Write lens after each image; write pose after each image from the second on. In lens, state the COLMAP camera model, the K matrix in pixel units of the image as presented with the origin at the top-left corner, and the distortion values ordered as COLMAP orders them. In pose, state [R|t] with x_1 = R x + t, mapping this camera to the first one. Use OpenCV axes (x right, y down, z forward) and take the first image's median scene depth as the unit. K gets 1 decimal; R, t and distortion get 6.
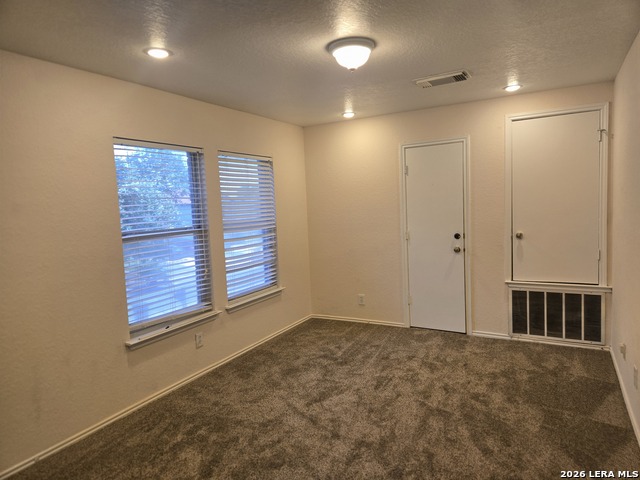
lens RADIAL K [[426.8, 0, 323.7], [0, 426.8, 235.7], [0, 0, 1]] dist [0.065004, -0.054657]
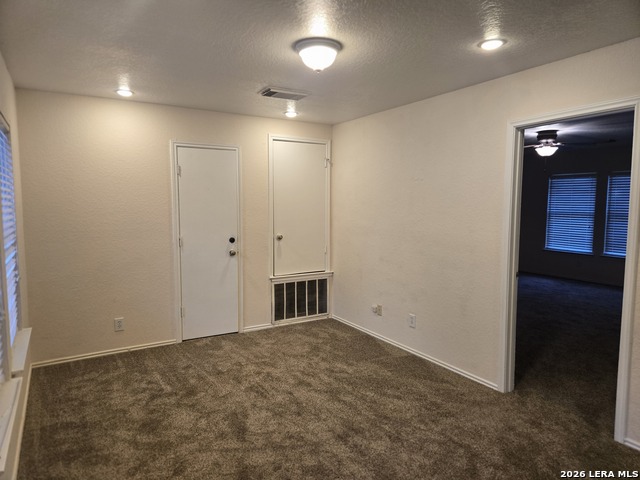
lens RADIAL K [[426.8, 0, 320.9], [0, 426.8, 238.3], [0, 0, 1]] dist [0.065004, -0.054657]
pose [[0.502038, -0.032509, 0.864234, -0.523157], [0.041775, 0.999038, 0.013312, -0.008857], [-0.863836, 0.029420, 0.502914, 0.320383]]
